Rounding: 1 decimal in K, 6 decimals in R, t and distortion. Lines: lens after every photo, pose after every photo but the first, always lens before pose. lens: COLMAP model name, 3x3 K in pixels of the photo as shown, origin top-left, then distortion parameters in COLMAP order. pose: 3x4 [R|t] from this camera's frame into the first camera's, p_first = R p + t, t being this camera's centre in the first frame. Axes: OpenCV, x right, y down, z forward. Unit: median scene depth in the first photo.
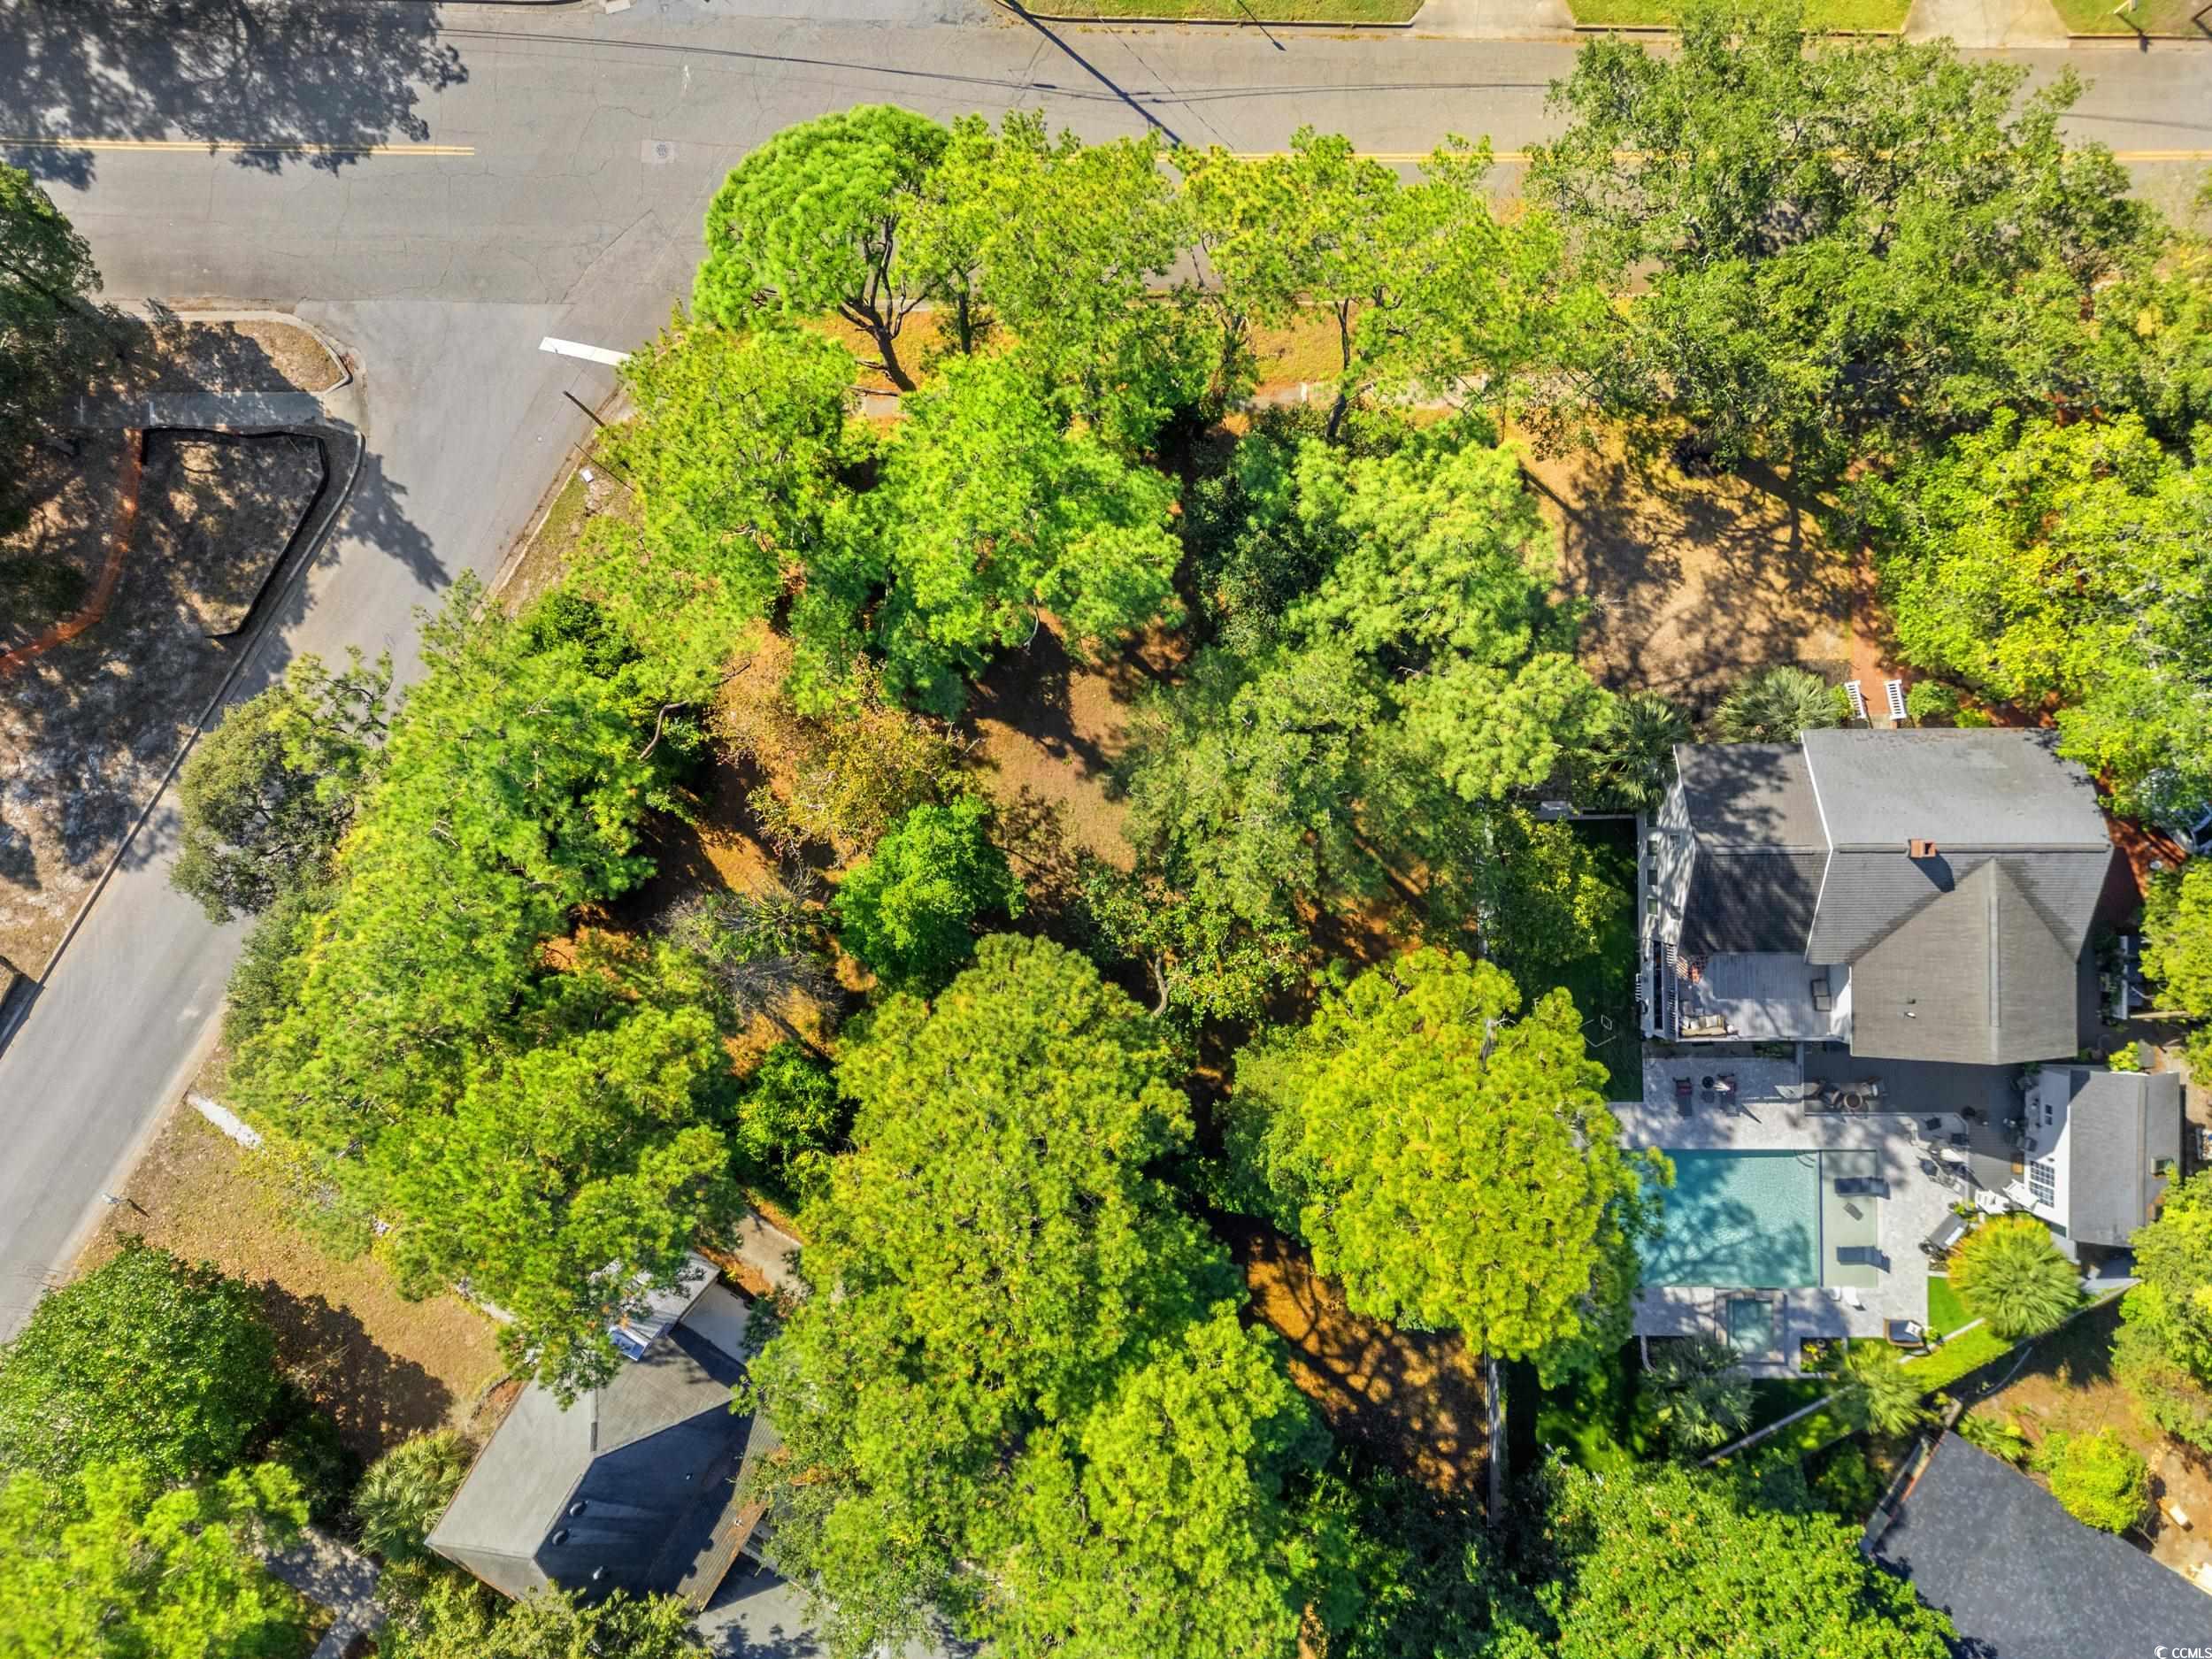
lens RADIAL K [[1606.2, 0, 1106.0], [0, 1606.2, 829.5], [0, 0, 1]] dist [0.076080, -0.080000]
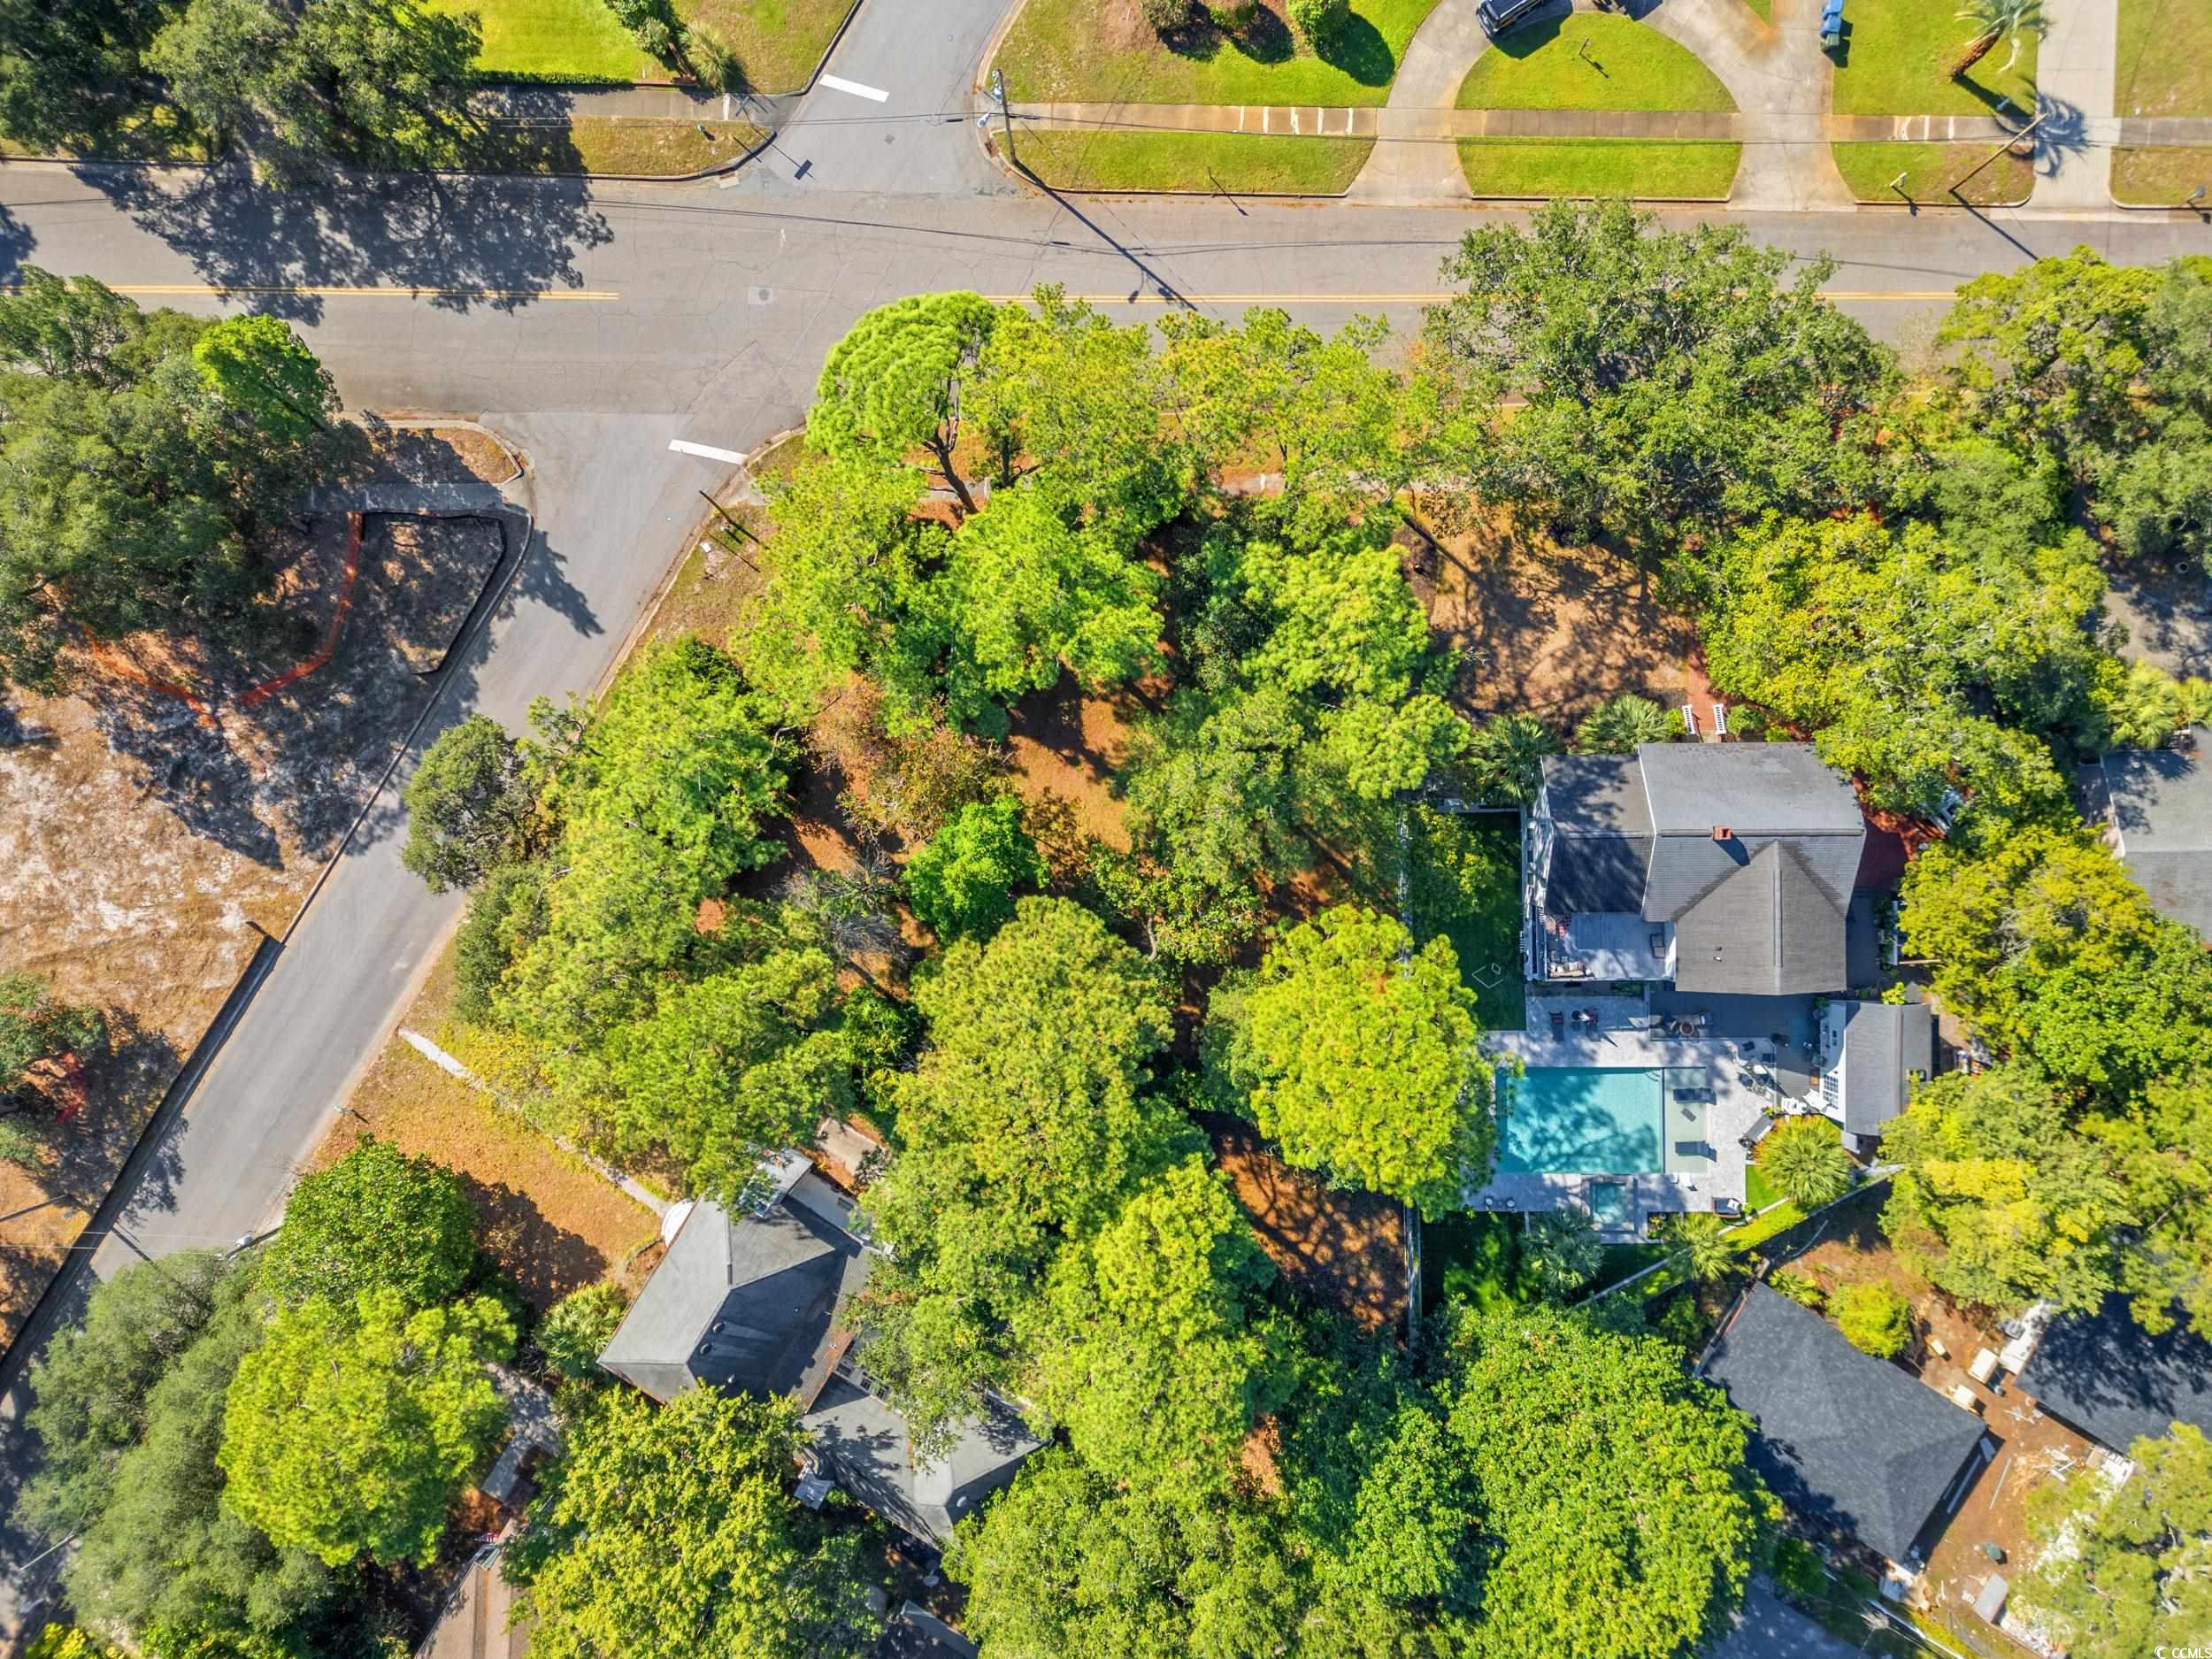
lens RADIAL K [[1606.2, 0, 1106.0], [0, 1606.2, 829.5], [0, 0, 1]] dist [0.076080, -0.080000]
pose [[0.999993, -0.002801, -0.002436, -0.000379], [0.002809, 0.999990, 0.003387, 0.002426], [0.002427, -0.003394, 0.999991, -0.301772]]
